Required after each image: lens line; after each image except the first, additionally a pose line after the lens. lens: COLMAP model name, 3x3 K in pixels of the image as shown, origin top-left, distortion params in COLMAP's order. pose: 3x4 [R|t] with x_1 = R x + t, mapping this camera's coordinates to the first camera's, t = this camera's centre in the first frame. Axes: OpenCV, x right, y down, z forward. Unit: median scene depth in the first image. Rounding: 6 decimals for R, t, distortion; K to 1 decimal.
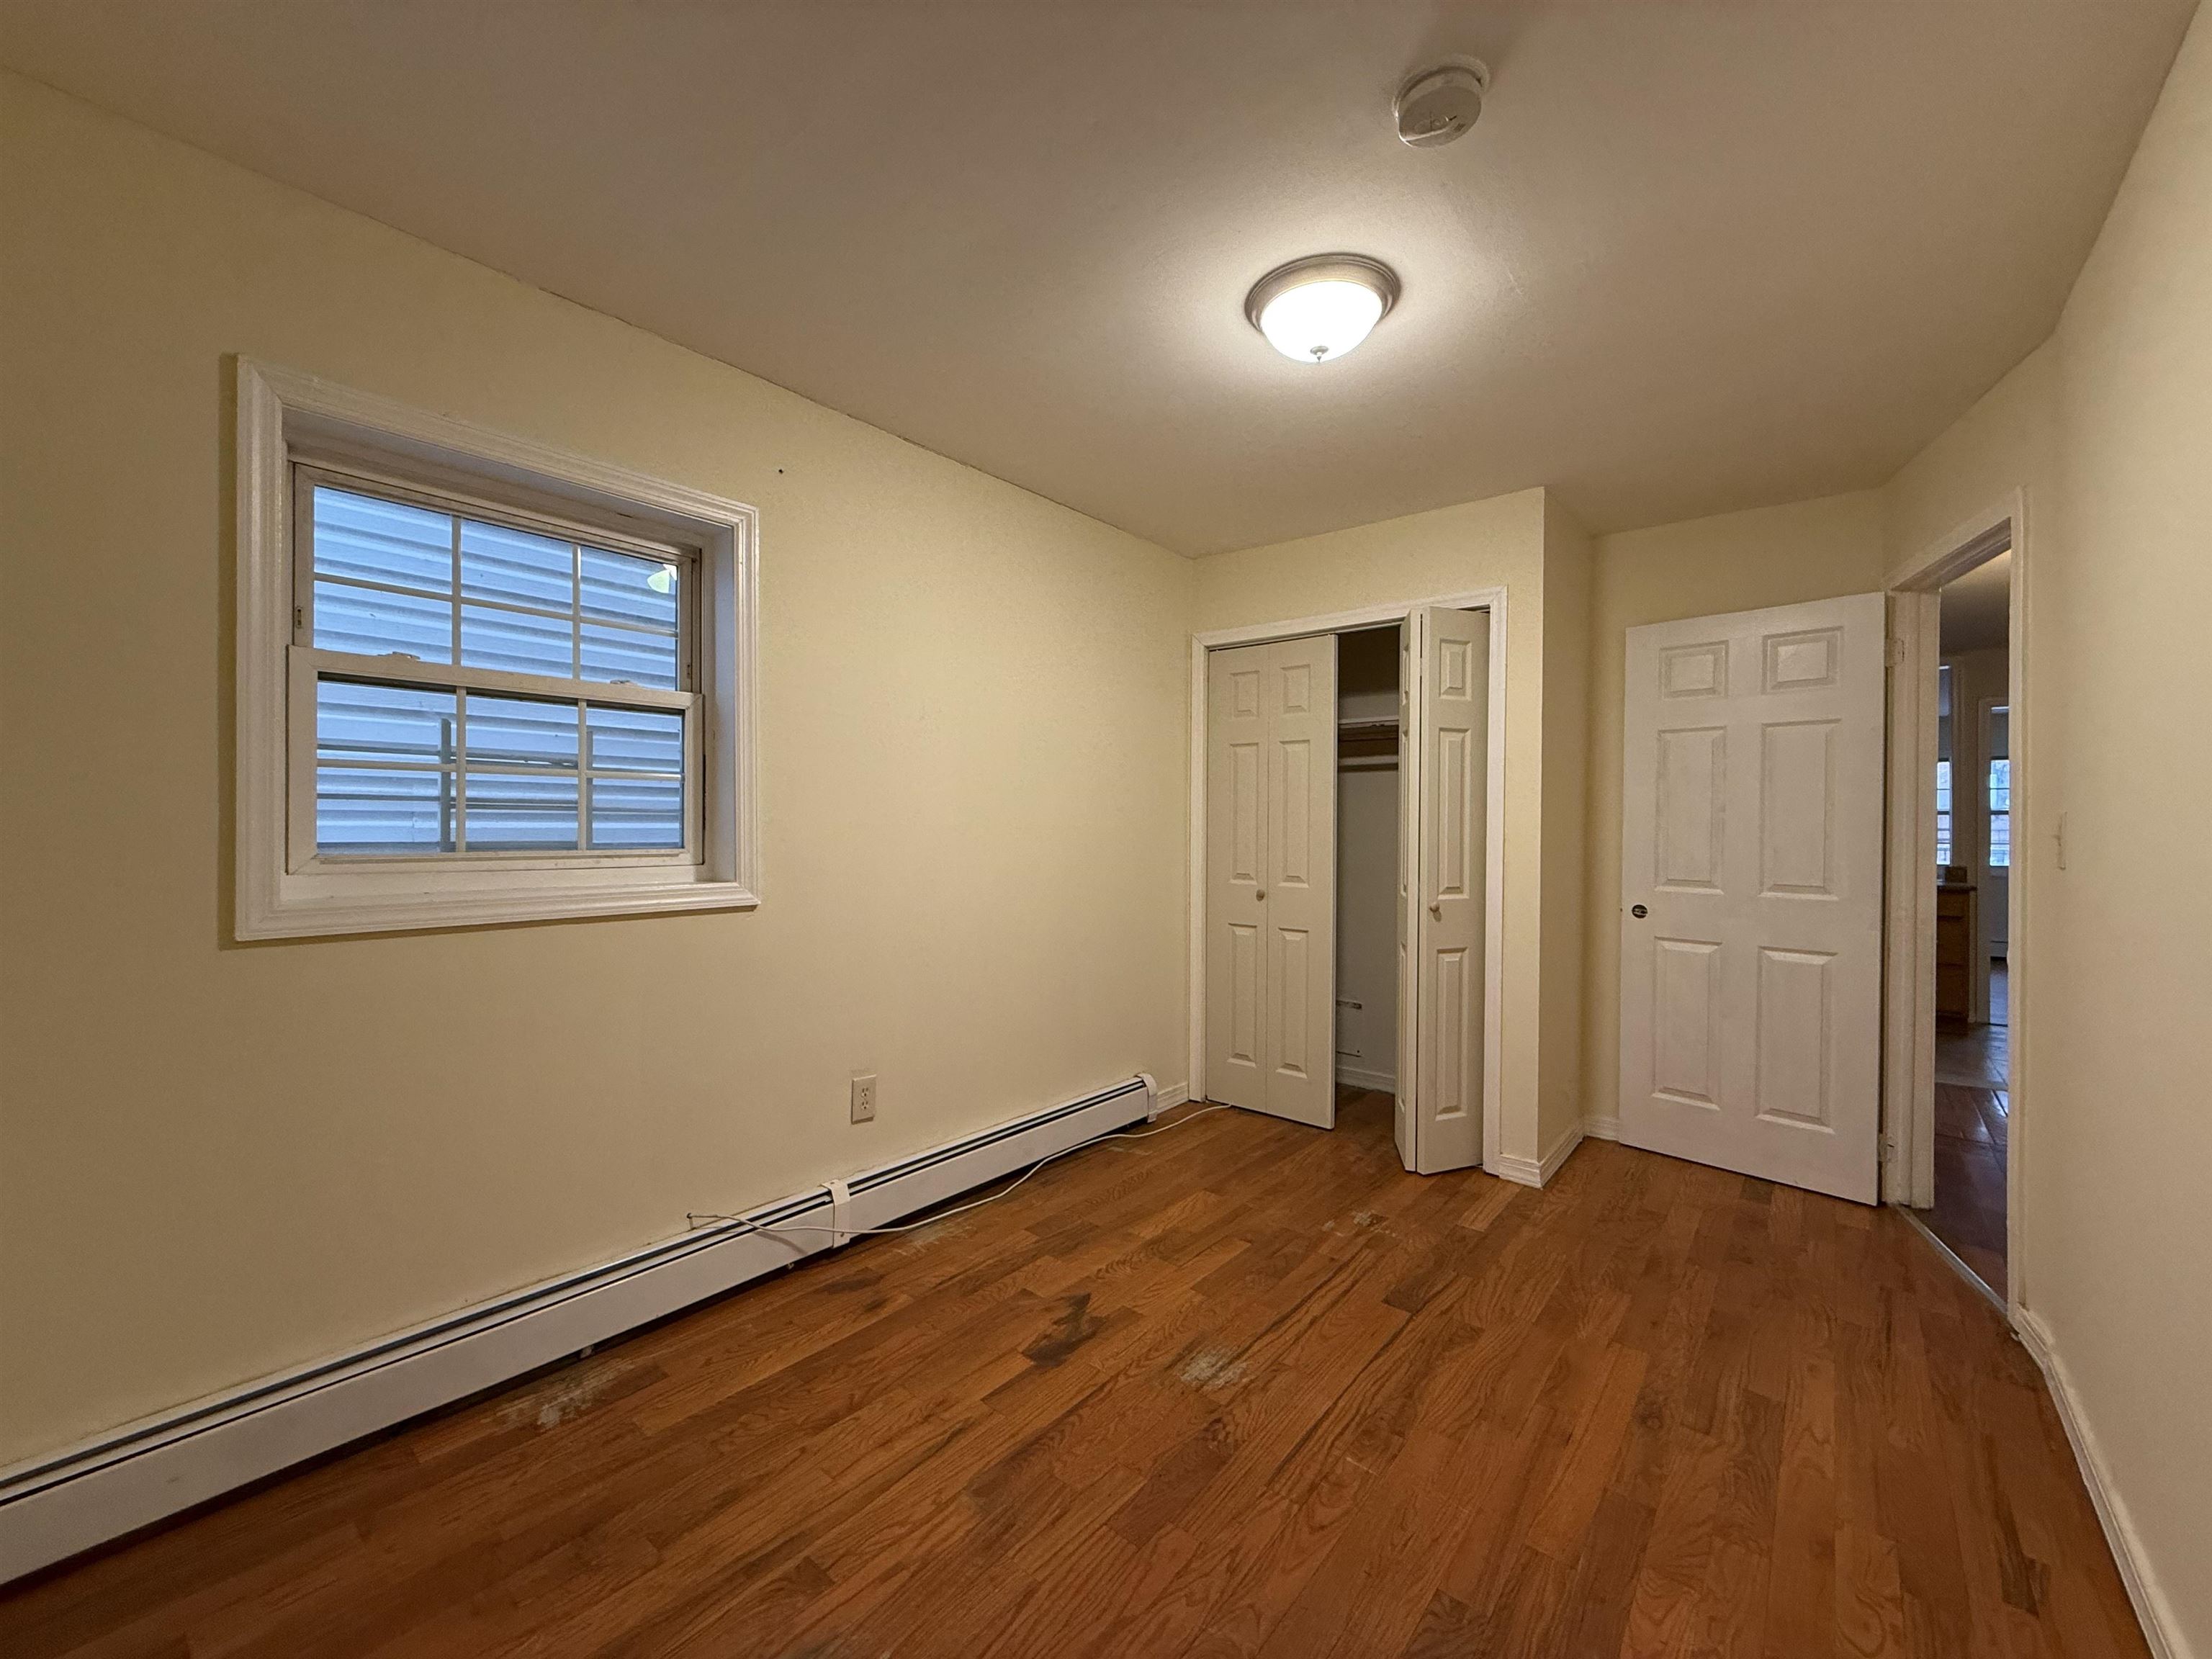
lens RADIAL K [[862.7, 0, 1106.0], [0, 862.7, 829.5], [0, 0, 1]] dist [0.001188, 0.000279]
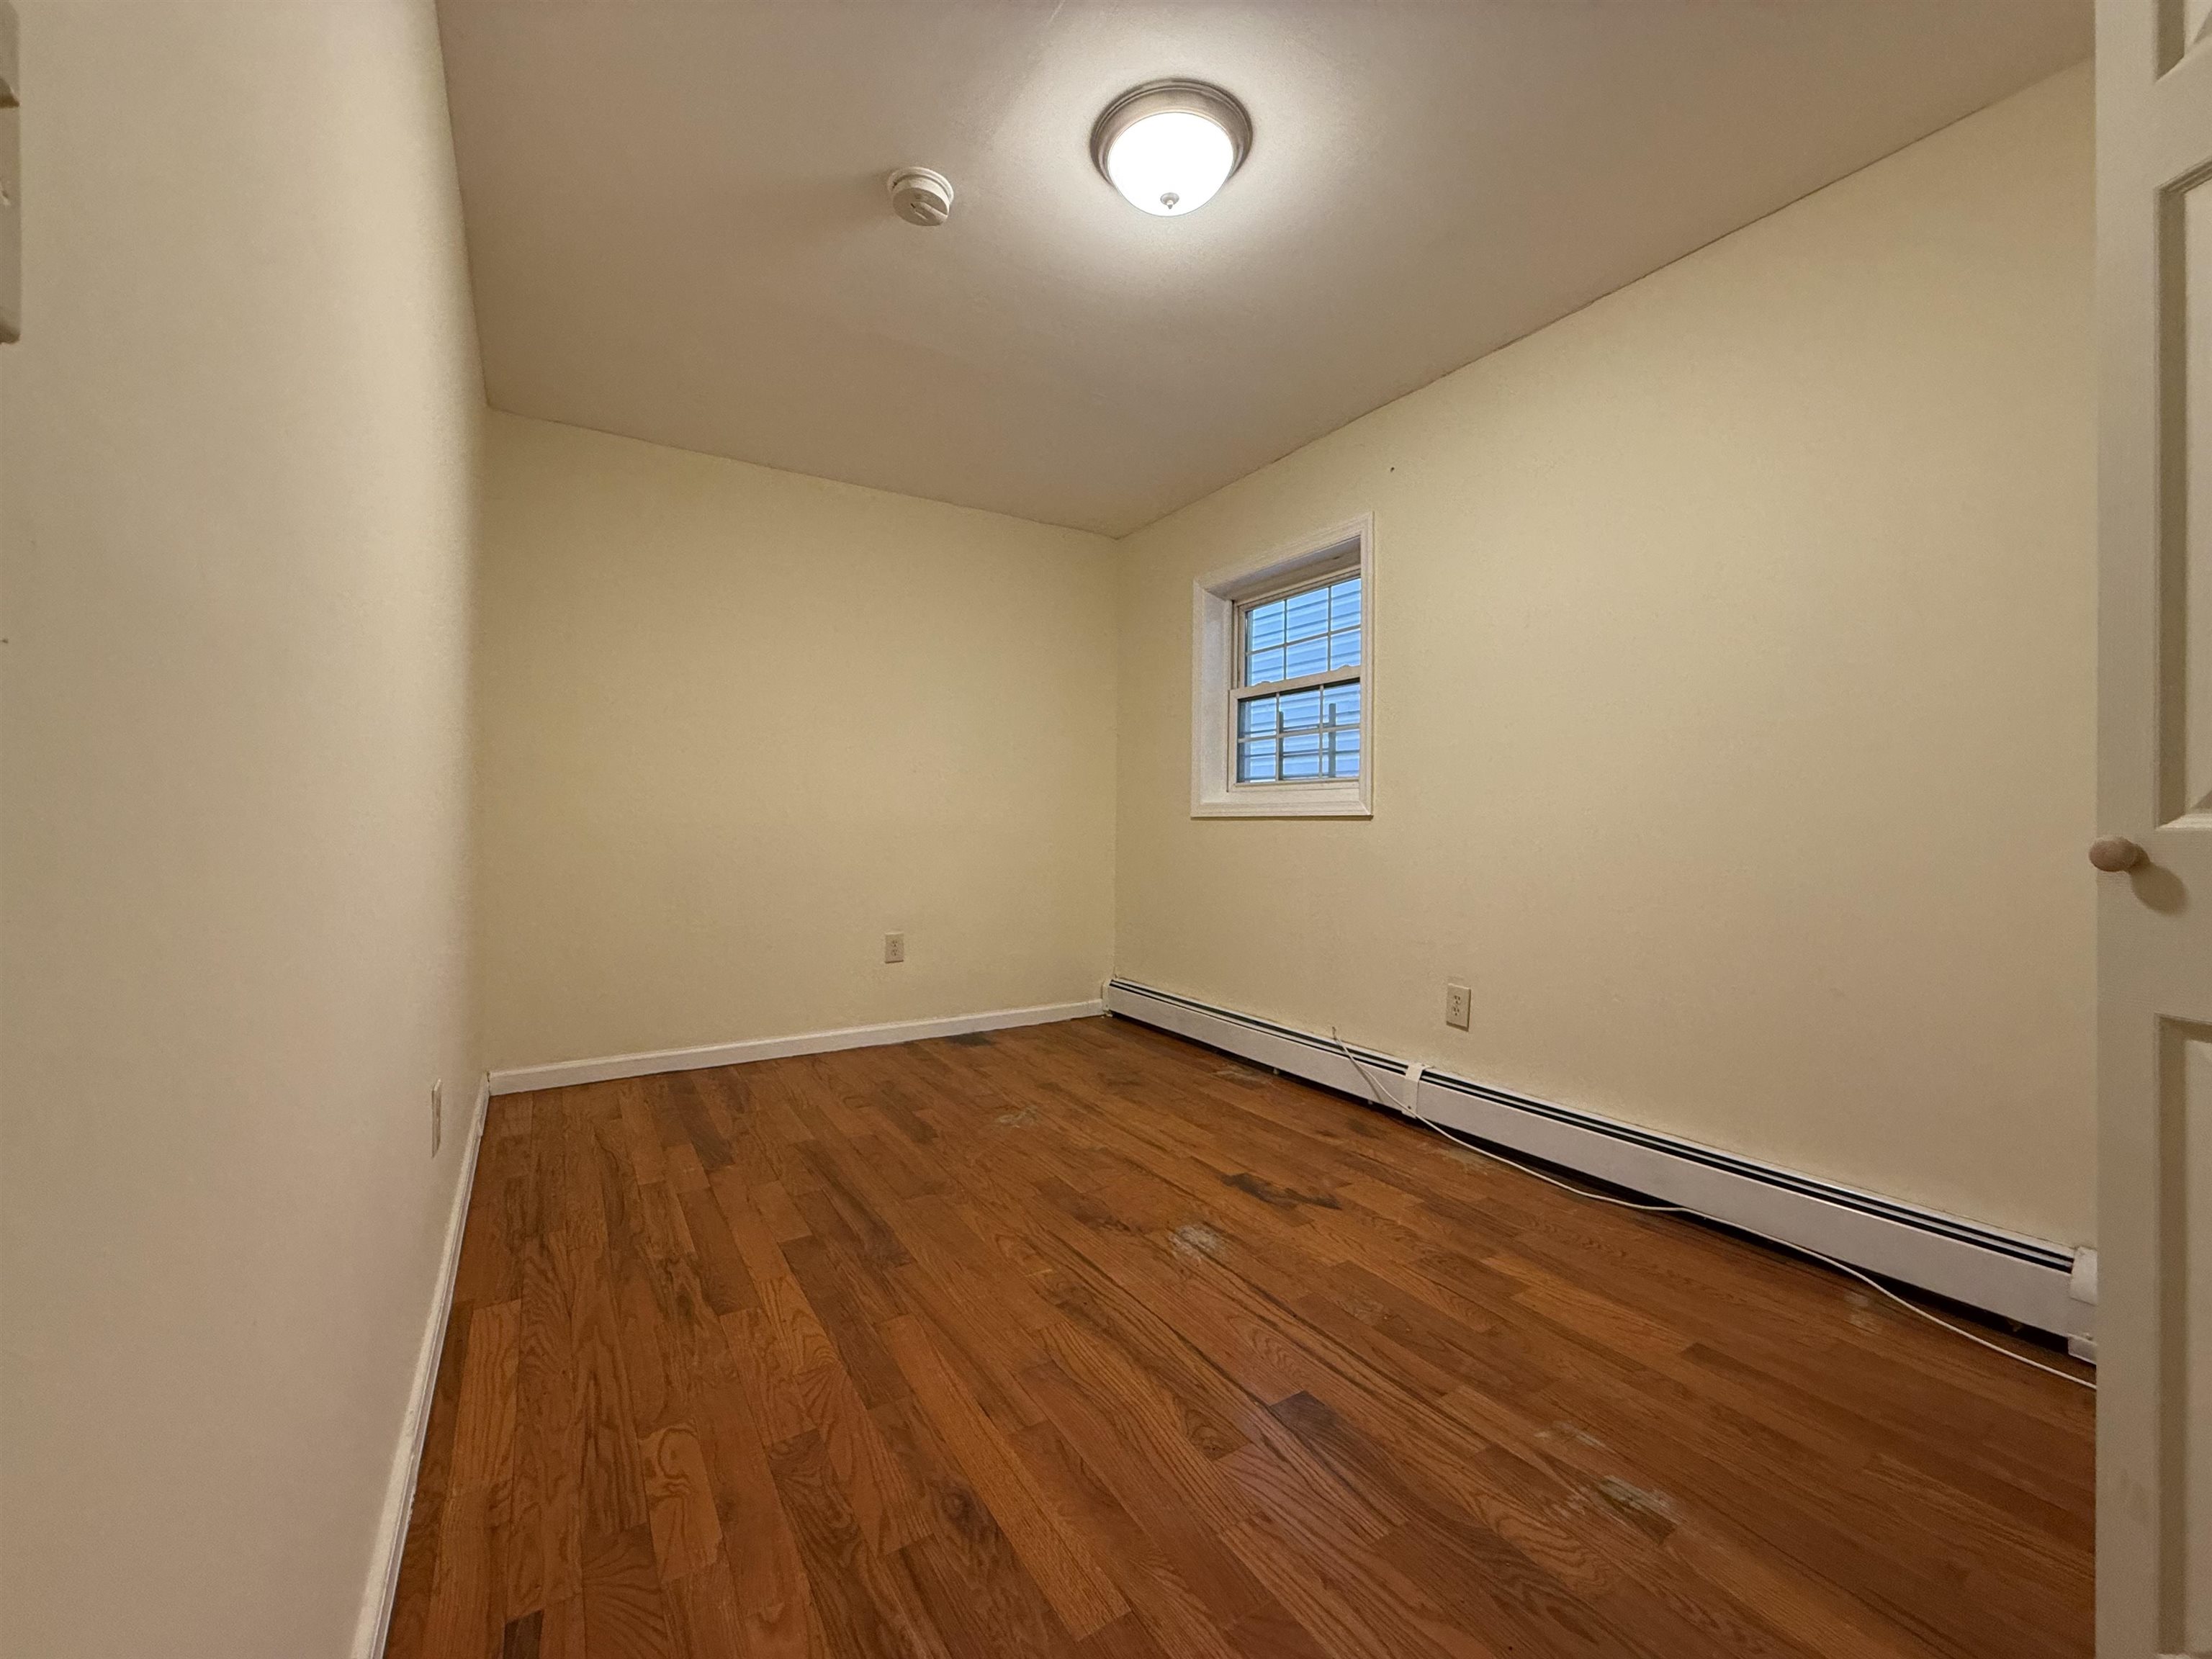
lens RADIAL K [[862.7, 0, 1106.0], [0, 862.7, 829.5], [0, 0, 1]] dist [0.001188, 0.000279]
pose [[-0.287503, -0.001619, -0.957778, 1.127193], [-0.012195, 0.999924, 0.001970, 0.130132], [0.957702, 0.012246, -0.287500, 1.170048]]
